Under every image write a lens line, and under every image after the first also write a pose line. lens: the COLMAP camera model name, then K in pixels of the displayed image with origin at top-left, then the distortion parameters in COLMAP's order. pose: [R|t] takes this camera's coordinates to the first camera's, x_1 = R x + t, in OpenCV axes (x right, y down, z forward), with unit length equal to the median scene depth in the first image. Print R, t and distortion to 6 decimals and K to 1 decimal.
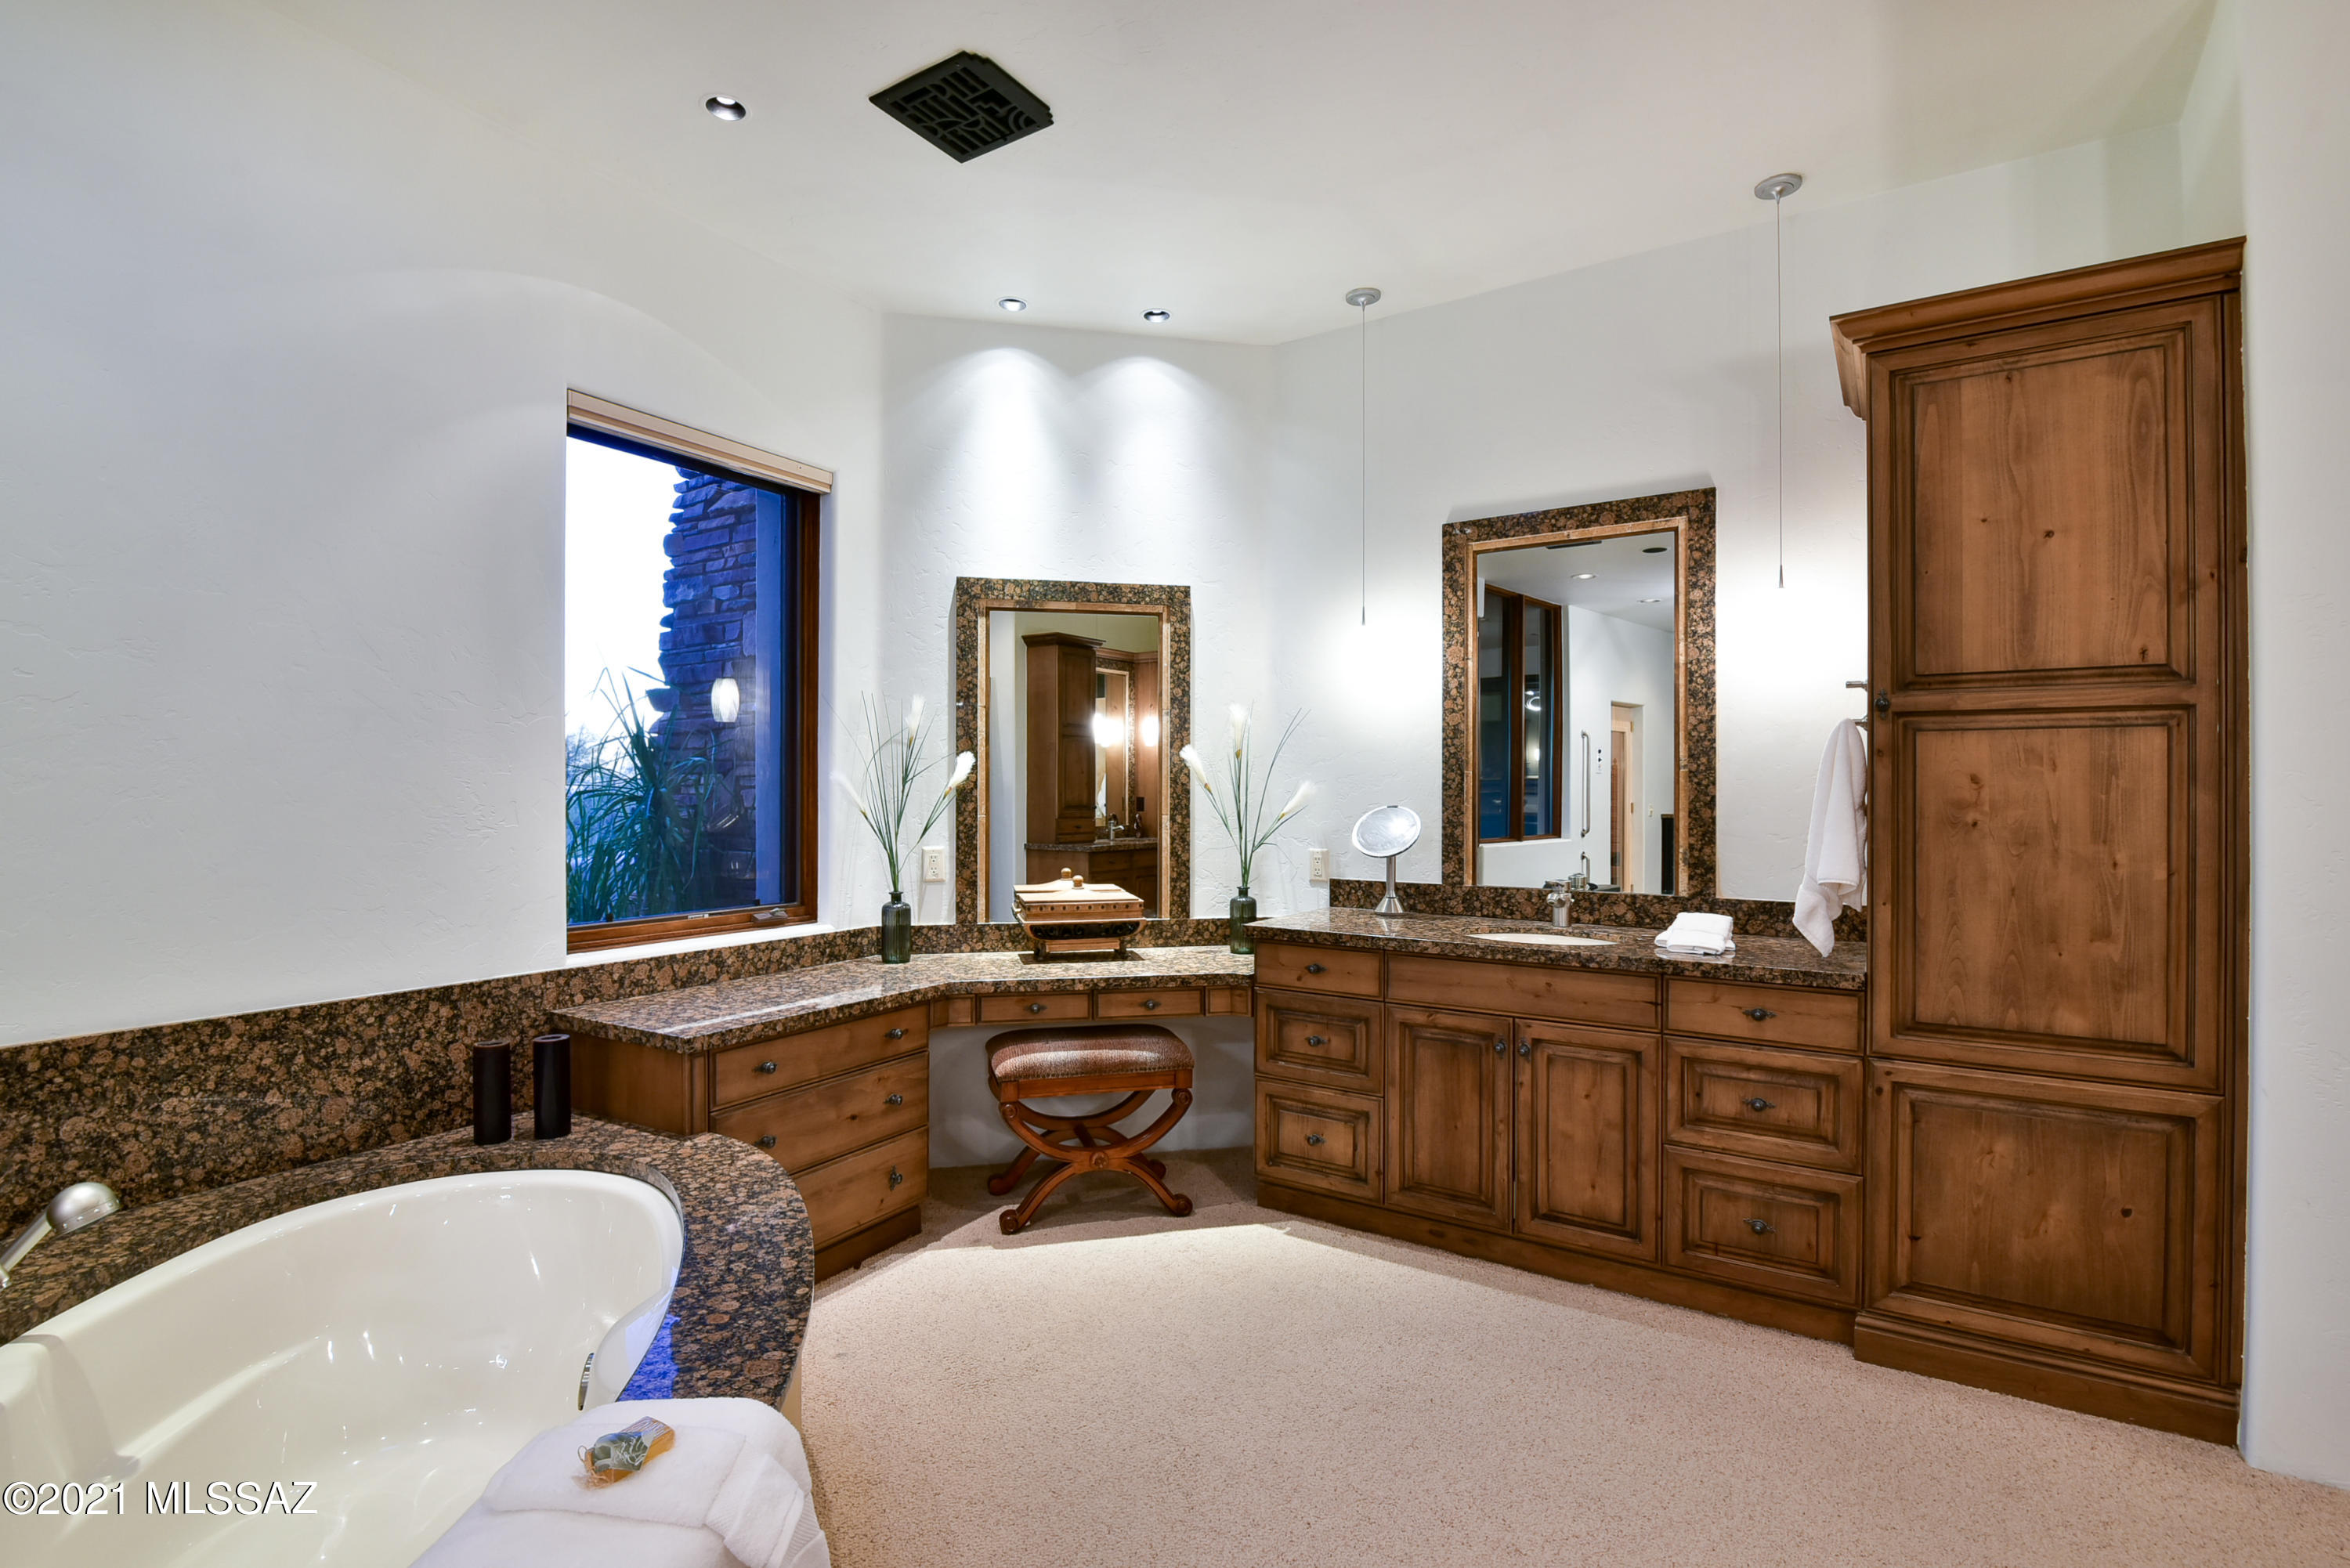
lens RADIAL K [[1083.8, 0, 1176.3], [0, 1083.8, 787.2], [0, 0, 1]] dist [-0.016222, -0.004487]
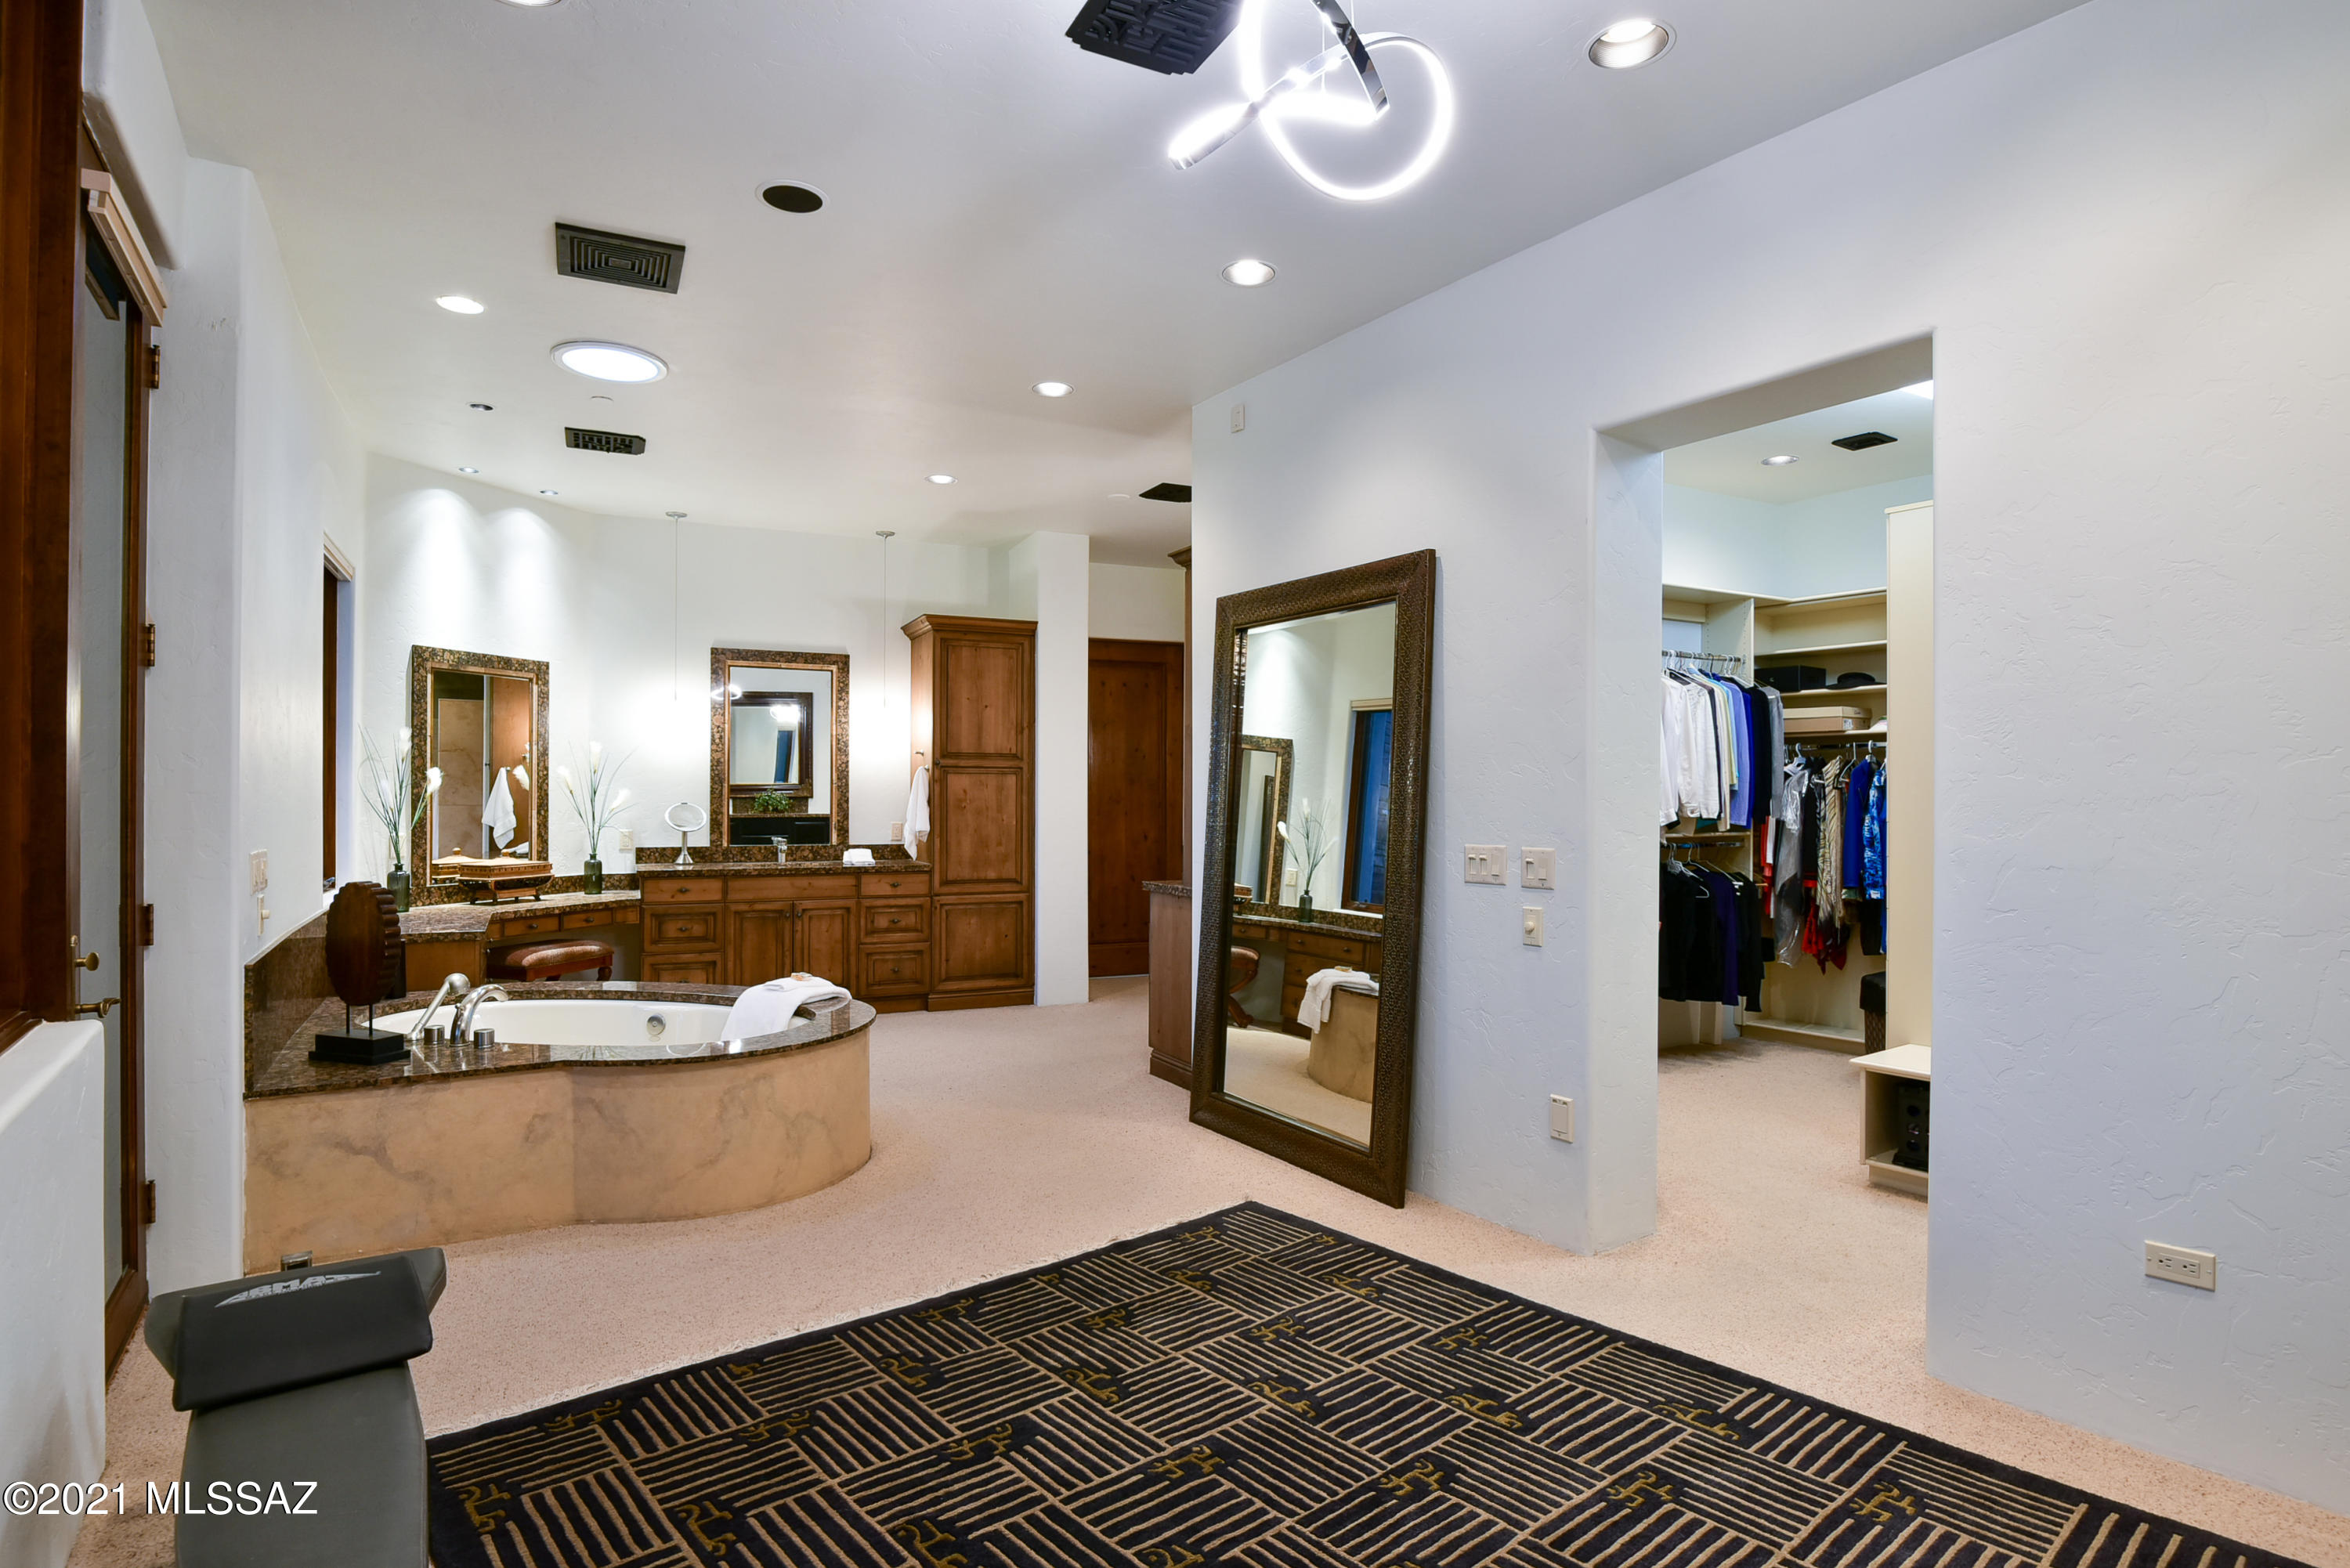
lens RADIAL K [[1219.5, 0, 1175.5], [0, 1219.5, 789.3], [0, 0, 1]] dist [-0.000137, -0.000017]
pose [[0.518374, 0.005745, 0.855135, -1.535123], [-0.004768, 0.999981, -0.003828, -0.002501], [-0.855141, -0.002093, 0.518392, -1.015407]]
